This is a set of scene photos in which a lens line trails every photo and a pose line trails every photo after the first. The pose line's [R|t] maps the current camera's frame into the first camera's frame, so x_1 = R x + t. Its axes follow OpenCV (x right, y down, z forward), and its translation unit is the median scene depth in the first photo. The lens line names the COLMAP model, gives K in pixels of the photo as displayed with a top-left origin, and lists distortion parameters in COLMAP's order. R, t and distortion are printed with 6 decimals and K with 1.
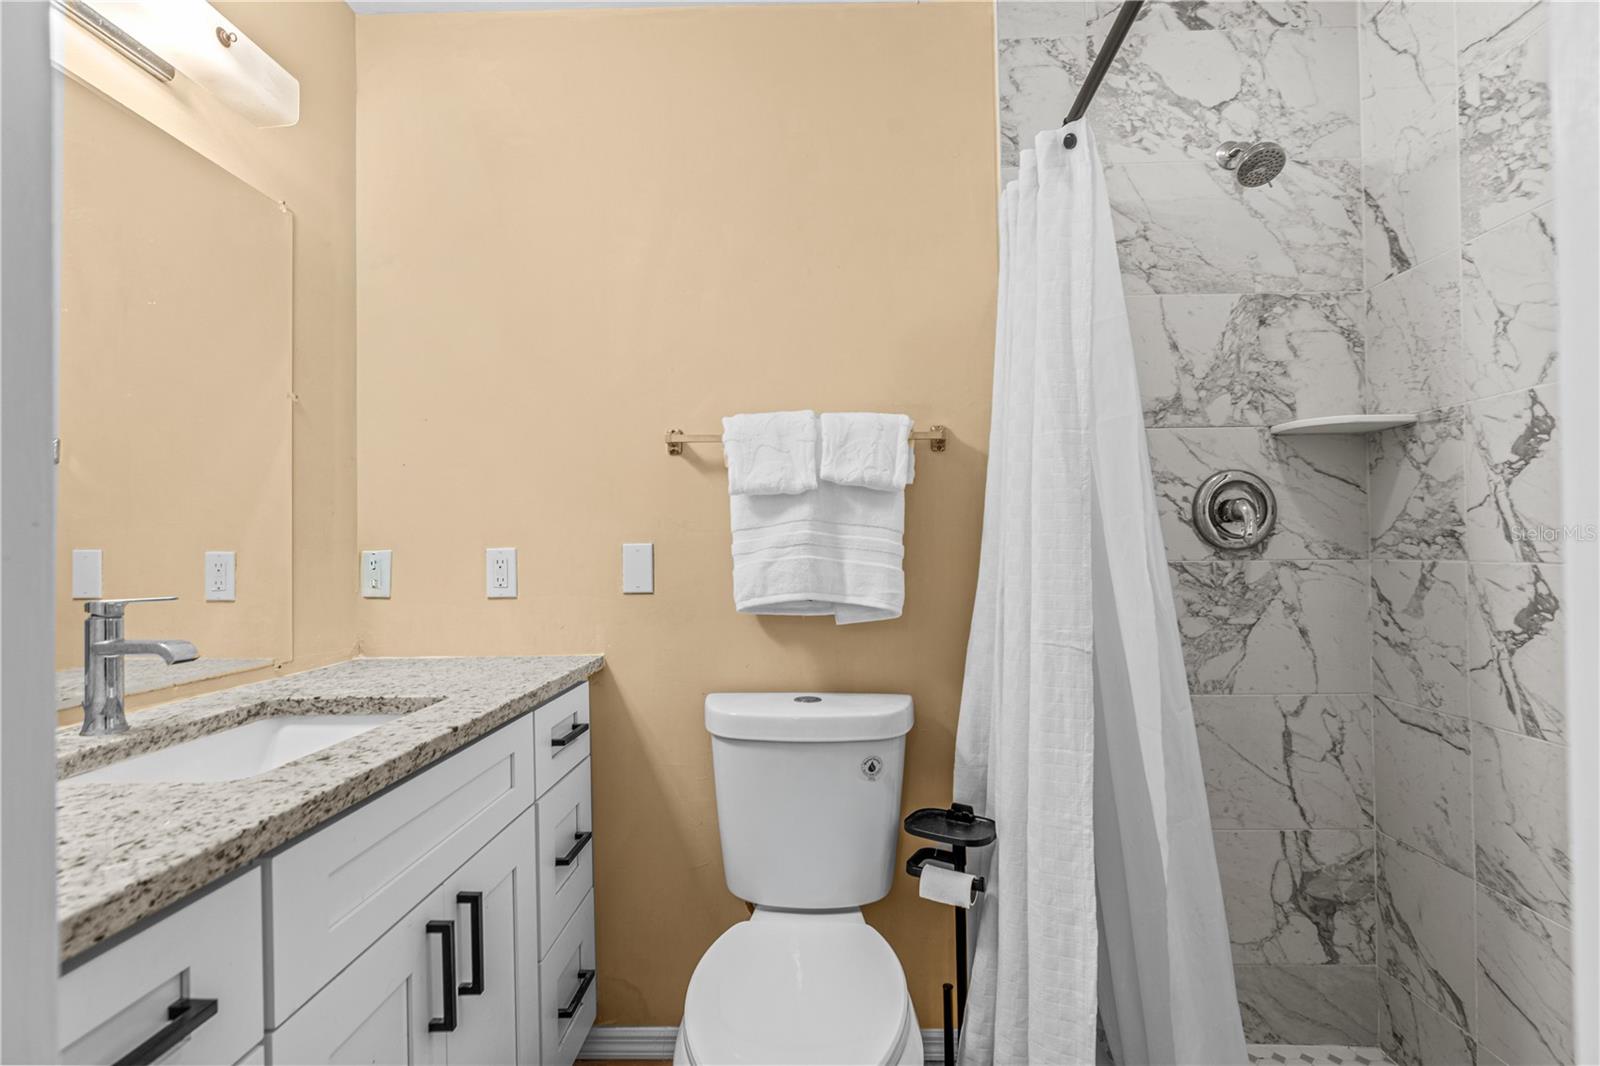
lens RADIAL K [[720.9, 0, 804.3], [0, 720.9, 545.3], [0, 0, 1]] dist [-0.011859, 0.003953]
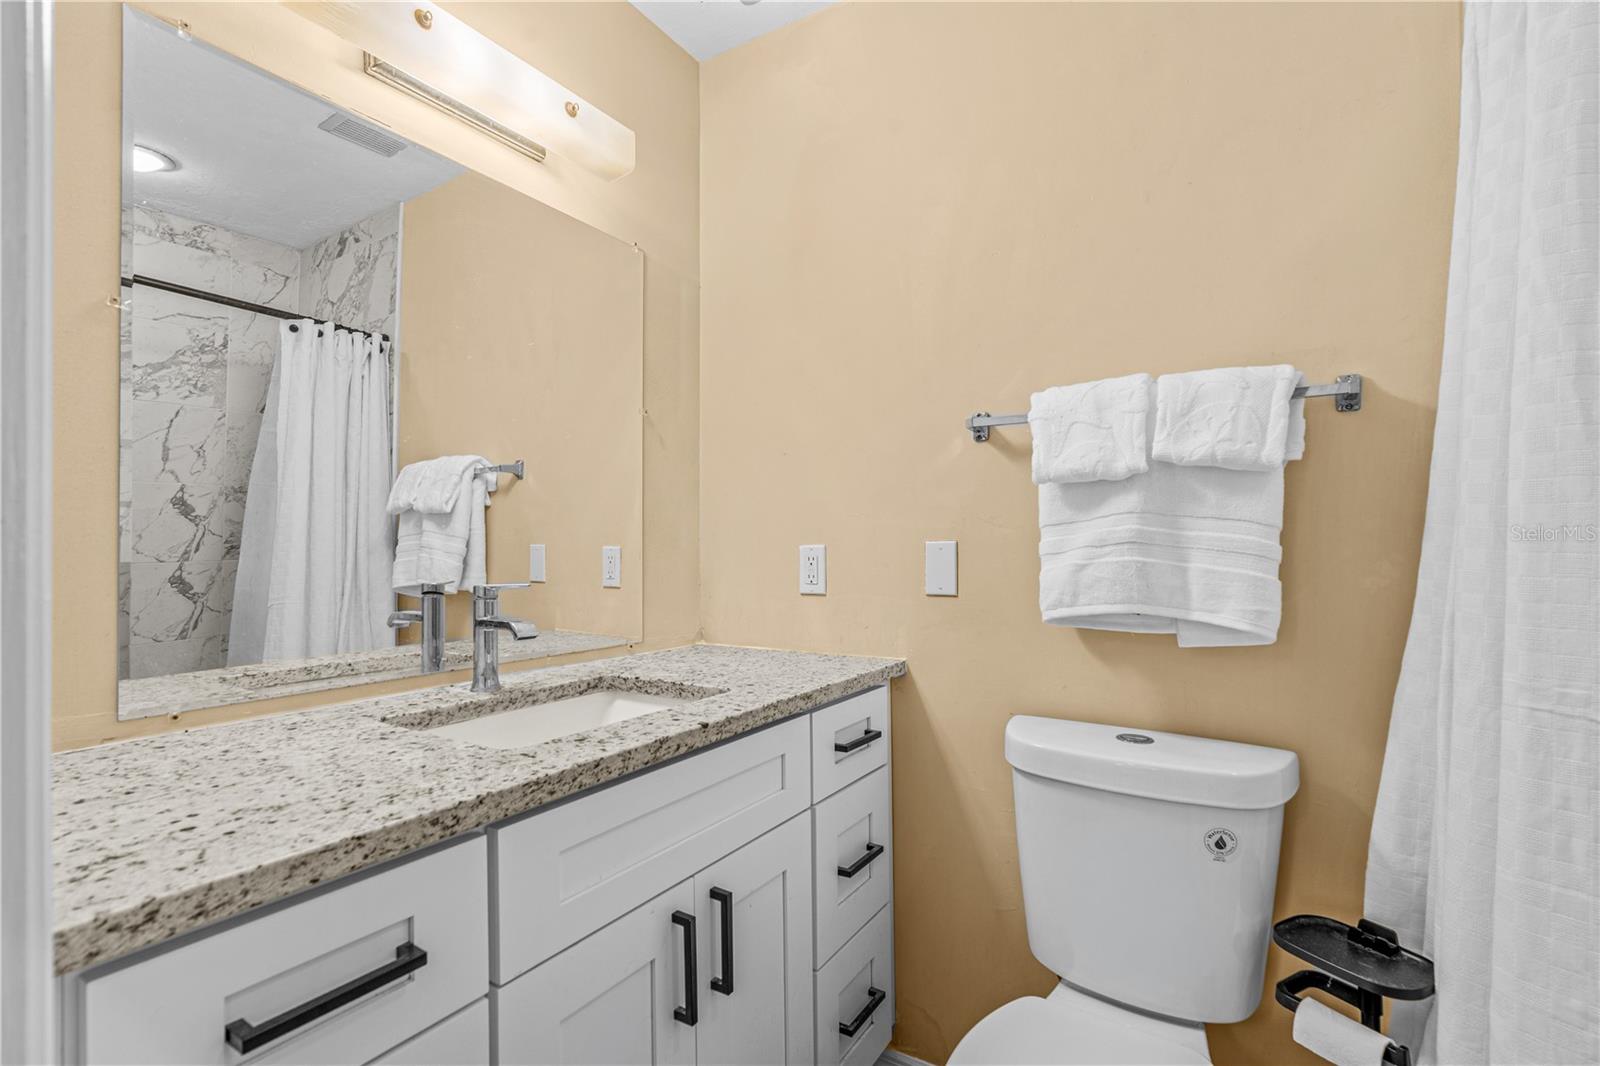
lens RADIAL K [[720.9, 0, 804.3], [0, 720.9, 545.3], [0, 0, 1]] dist [-0.011859, 0.003953]
pose [[0.858310, 0.007191, -0.513082, 0.102912], [-0.004474, 0.999969, 0.006531, -0.002314], [0.513112, -0.003311, 0.858315, 0.145129]]
